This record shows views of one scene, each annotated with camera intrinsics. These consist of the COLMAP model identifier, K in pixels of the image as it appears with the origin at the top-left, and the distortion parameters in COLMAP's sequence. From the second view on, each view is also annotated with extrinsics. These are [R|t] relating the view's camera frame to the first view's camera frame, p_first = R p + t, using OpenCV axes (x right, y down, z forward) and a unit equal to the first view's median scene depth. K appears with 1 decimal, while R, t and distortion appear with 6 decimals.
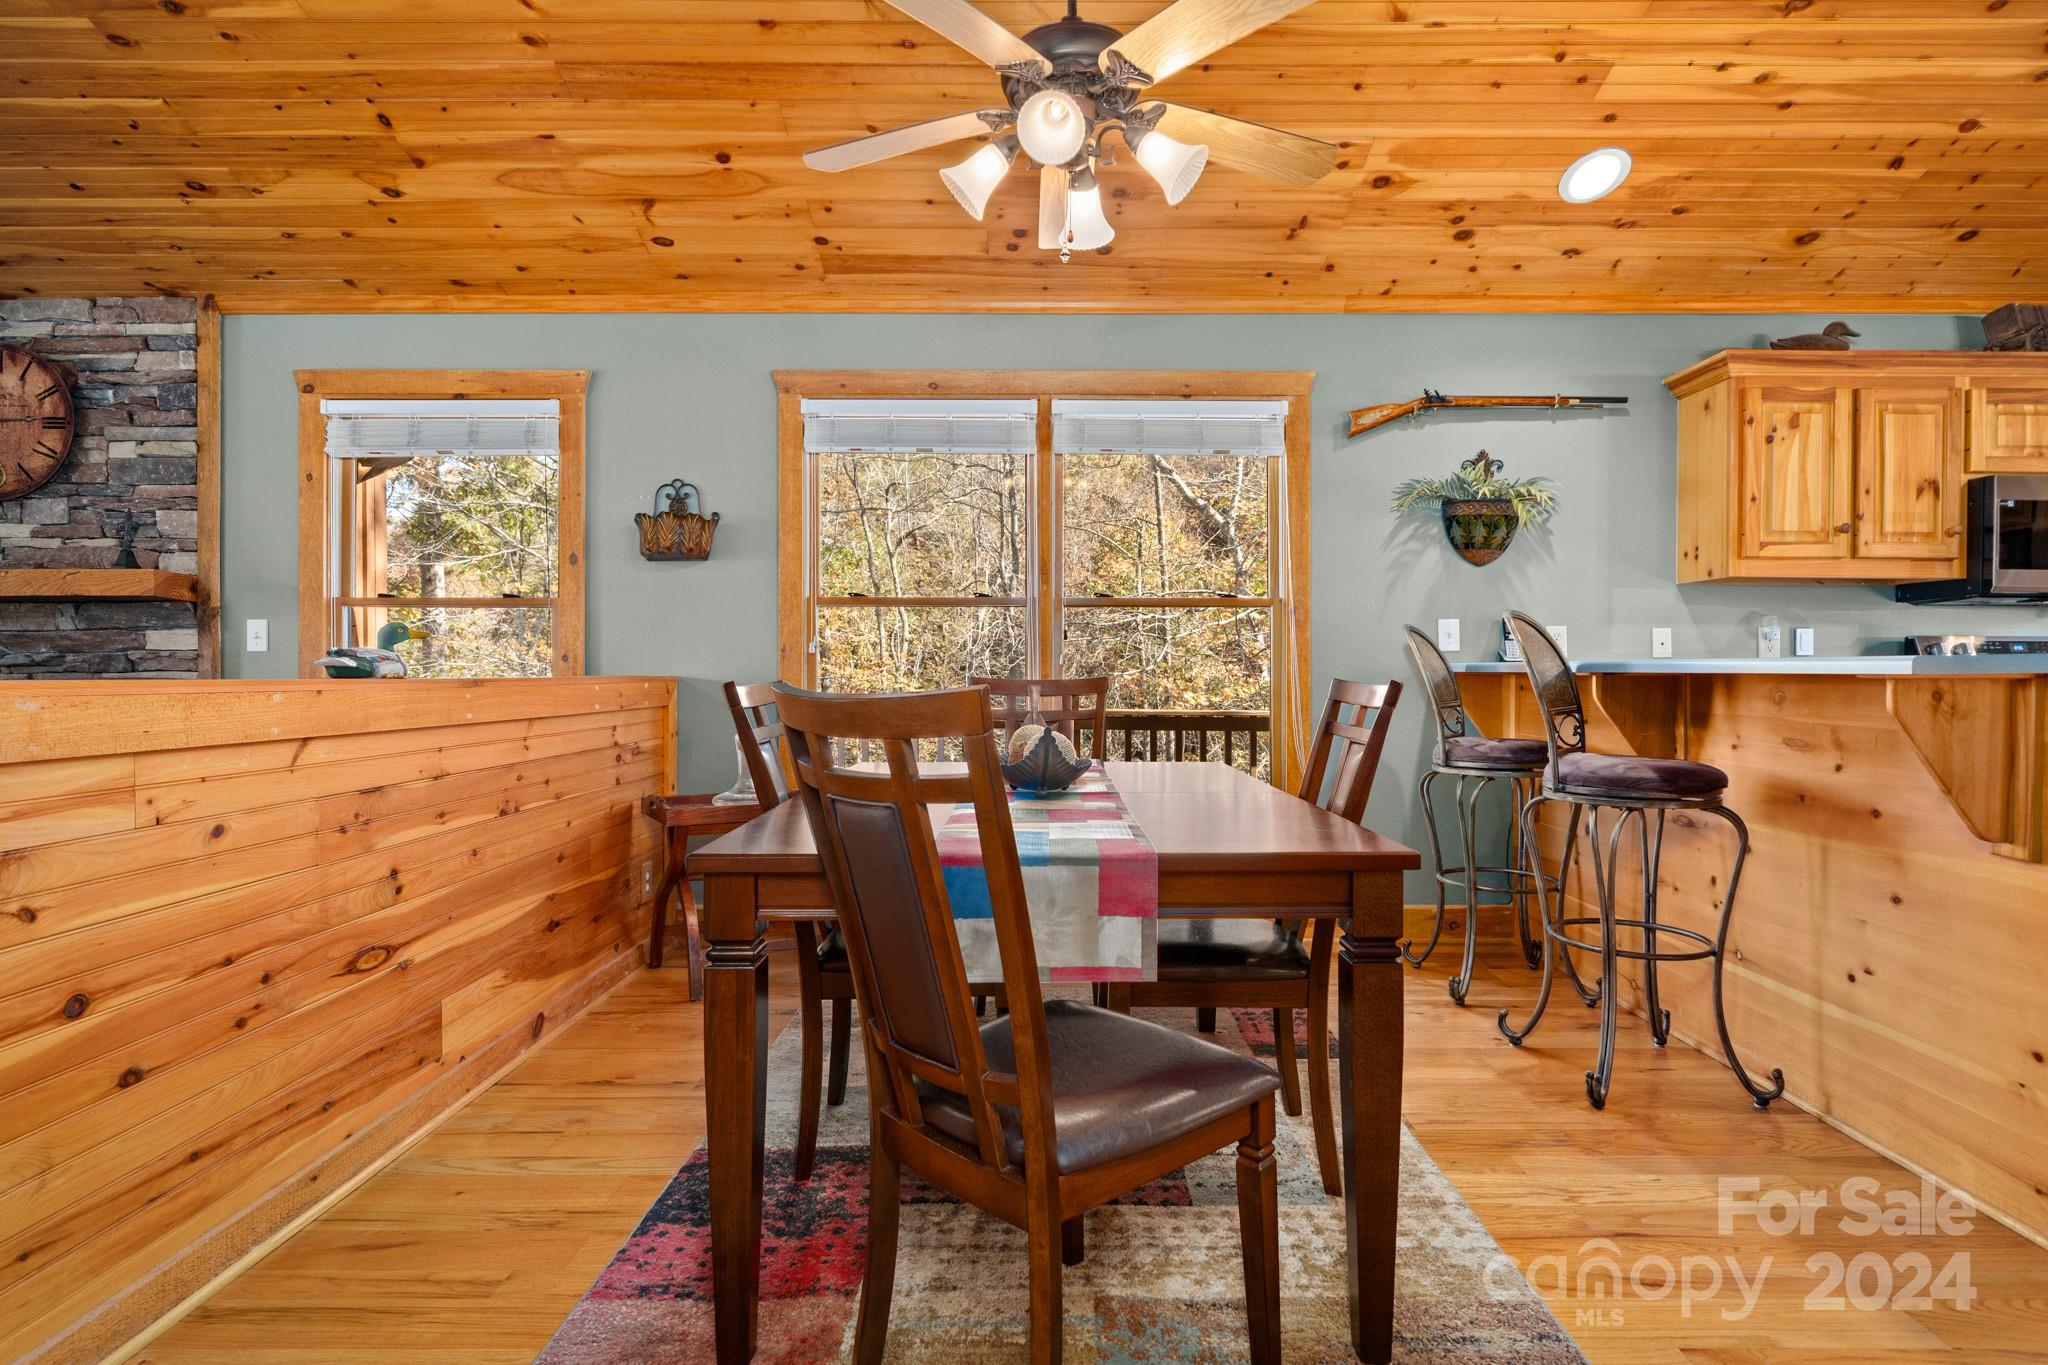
lens RADIAL K [[1018.7, 0, 1037.5], [0, 1018.7, 683.9], [0, 0, 1]] dist [0.003014, -0.002257]
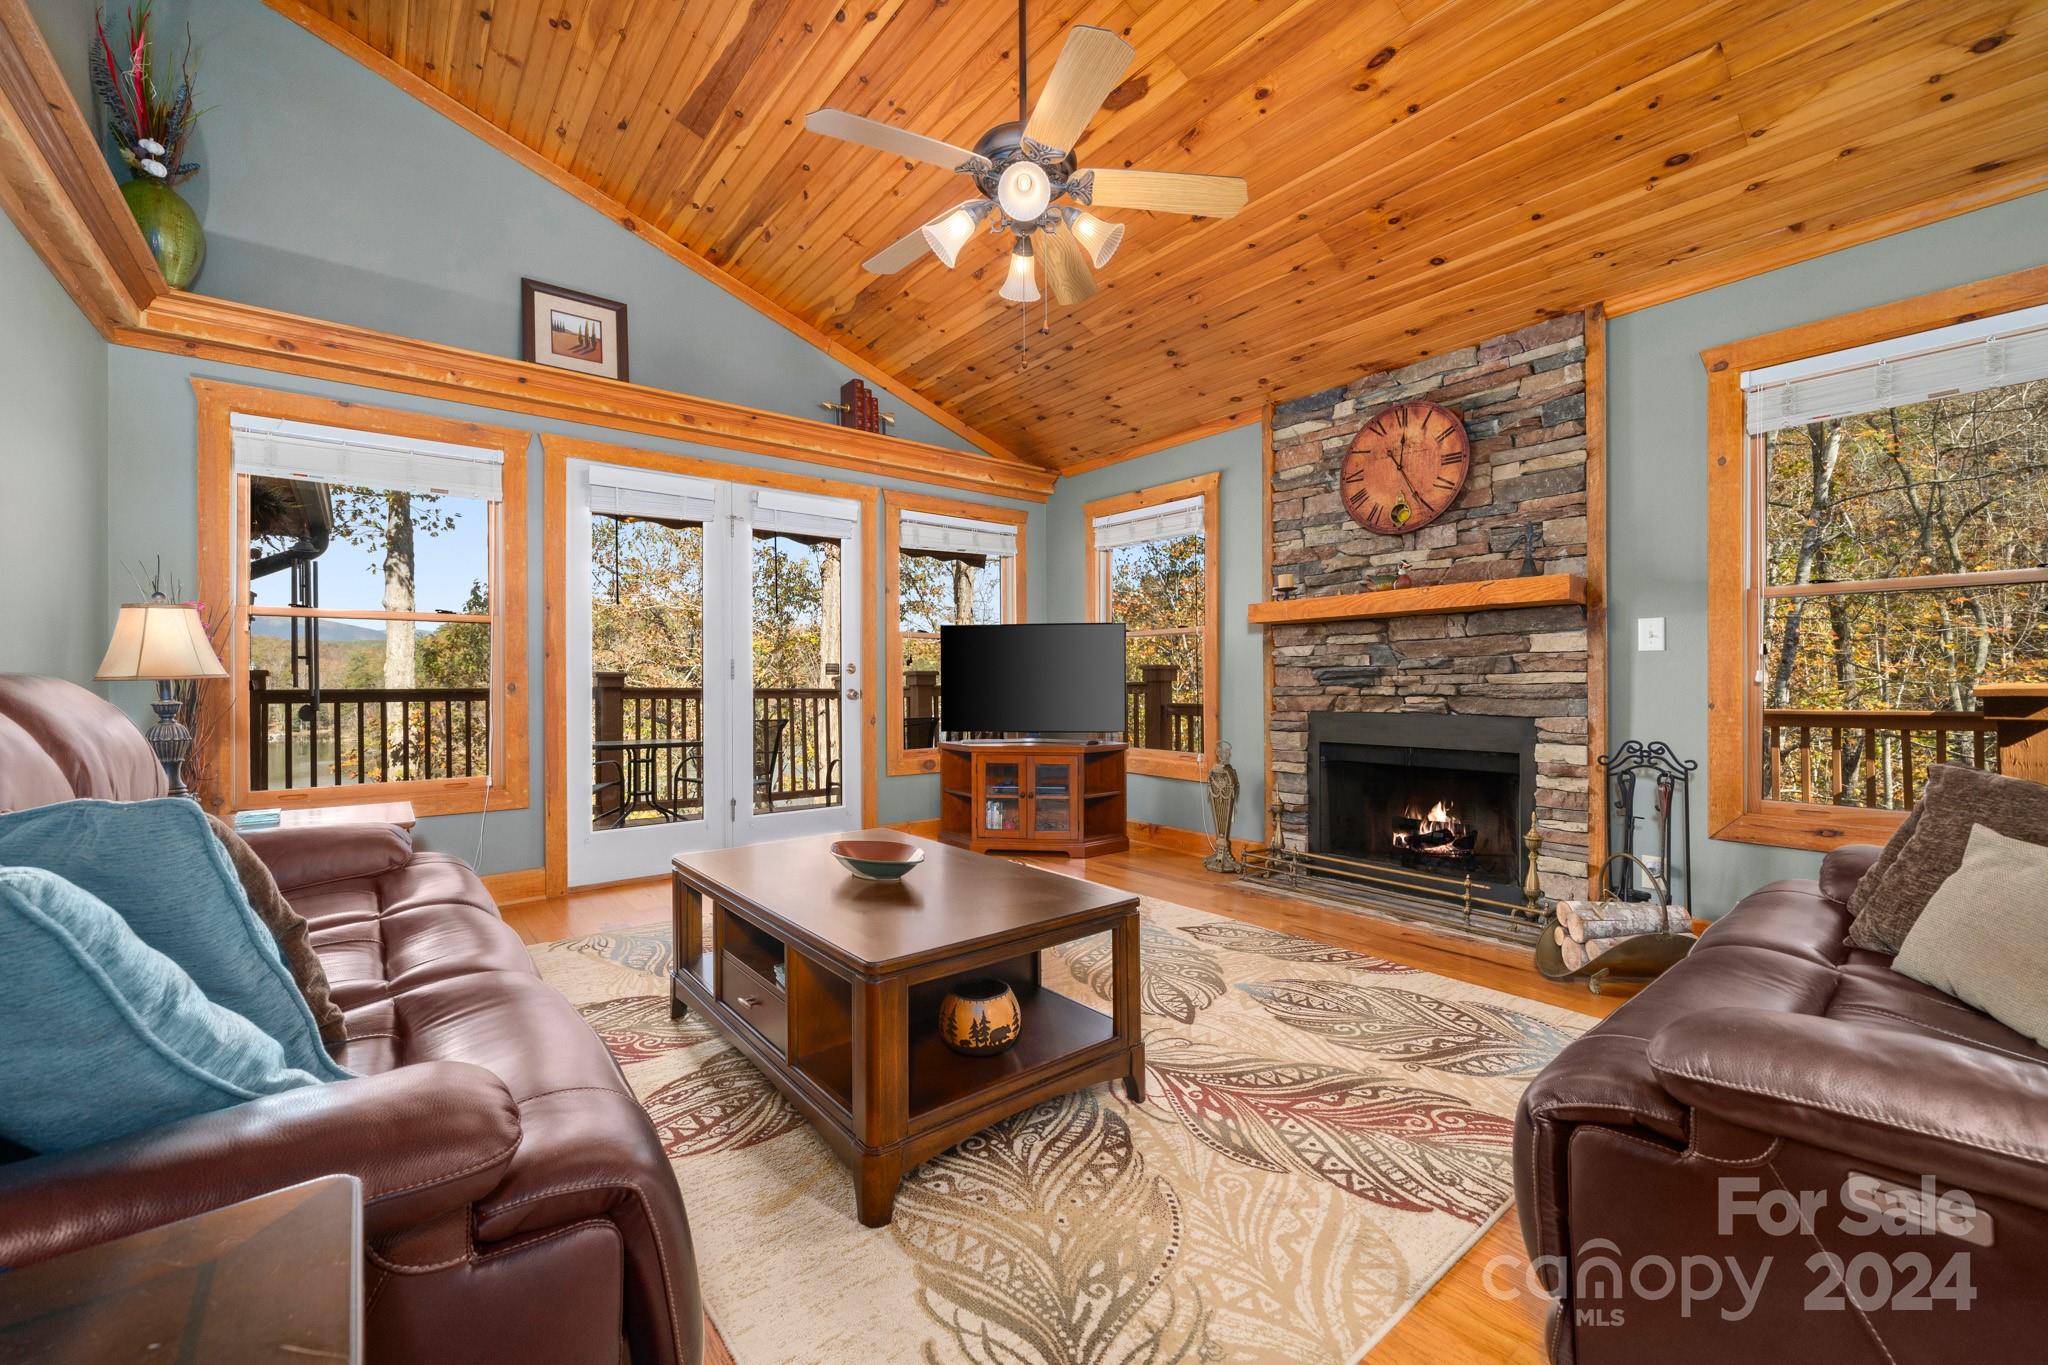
lens RADIAL K [[820.3, 0, 1032.1], [0, 820.3, 680.9], [0, 0, 1]] dist [-0.002636, 0.000148]
pose [[0.630696, -0.005627, -0.776010, -0.537593], [-0.001707, 0.999961, -0.008638, 0.005086], [0.776028, 0.006773, 0.630662, 0.045077]]
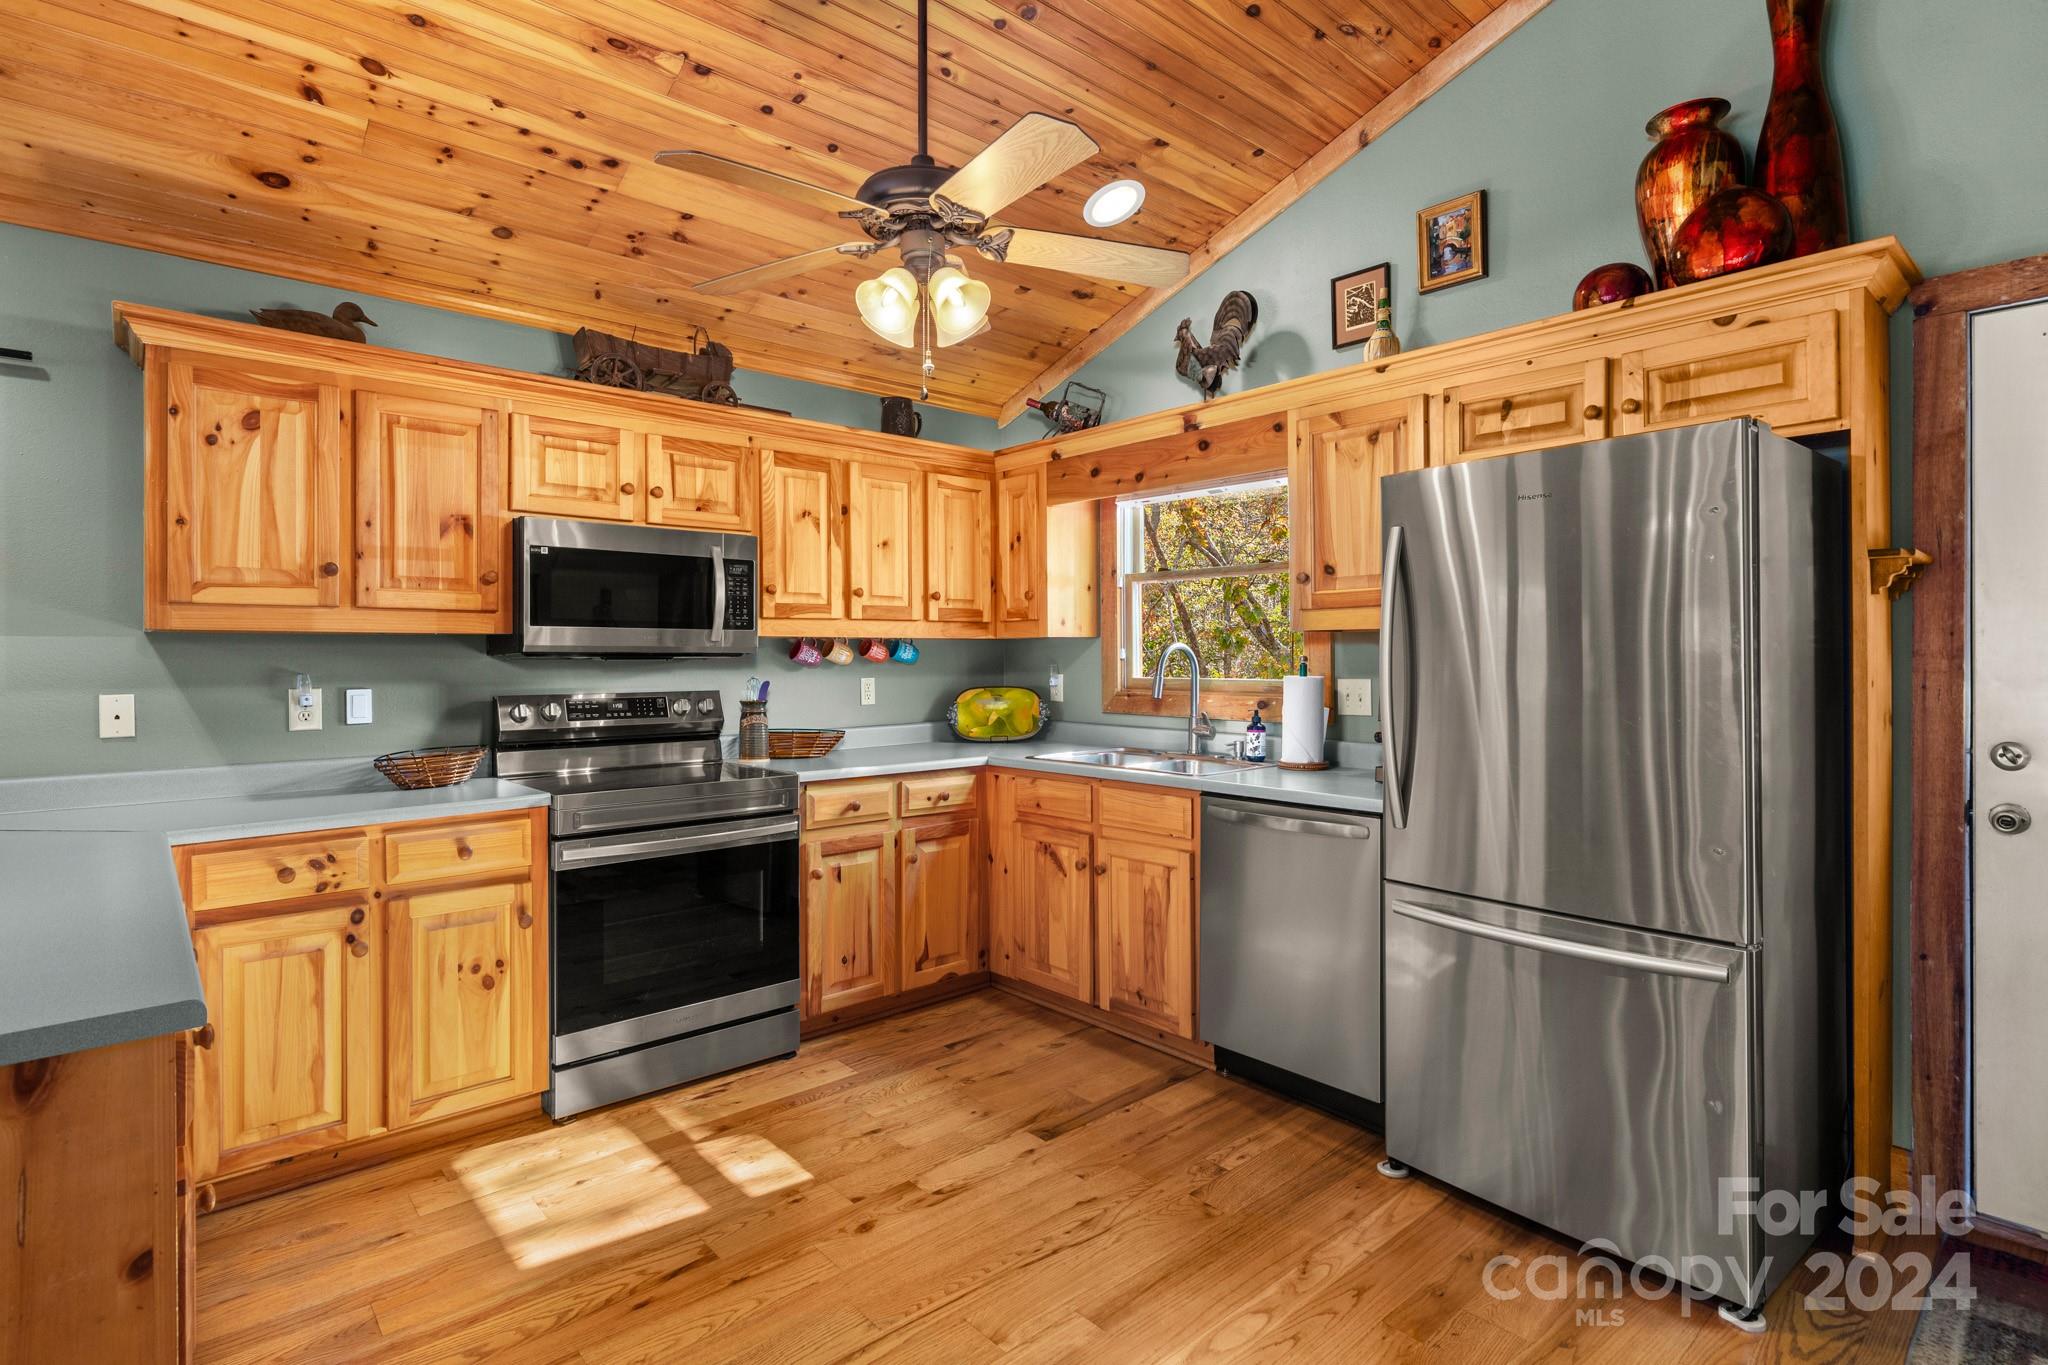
lens RADIAL K [[1018.7, 0, 1016.9], [0, 1018.7, 652.6], [0, 0, 1]] dist [0.003014, -0.002257]
pose [[0.746717, -0.004798, 0.665125, 0.615134], [0.013019, 0.999888, -0.007403, -0.071354], [-0.665015, 0.014187, 0.746696, 0.078979]]
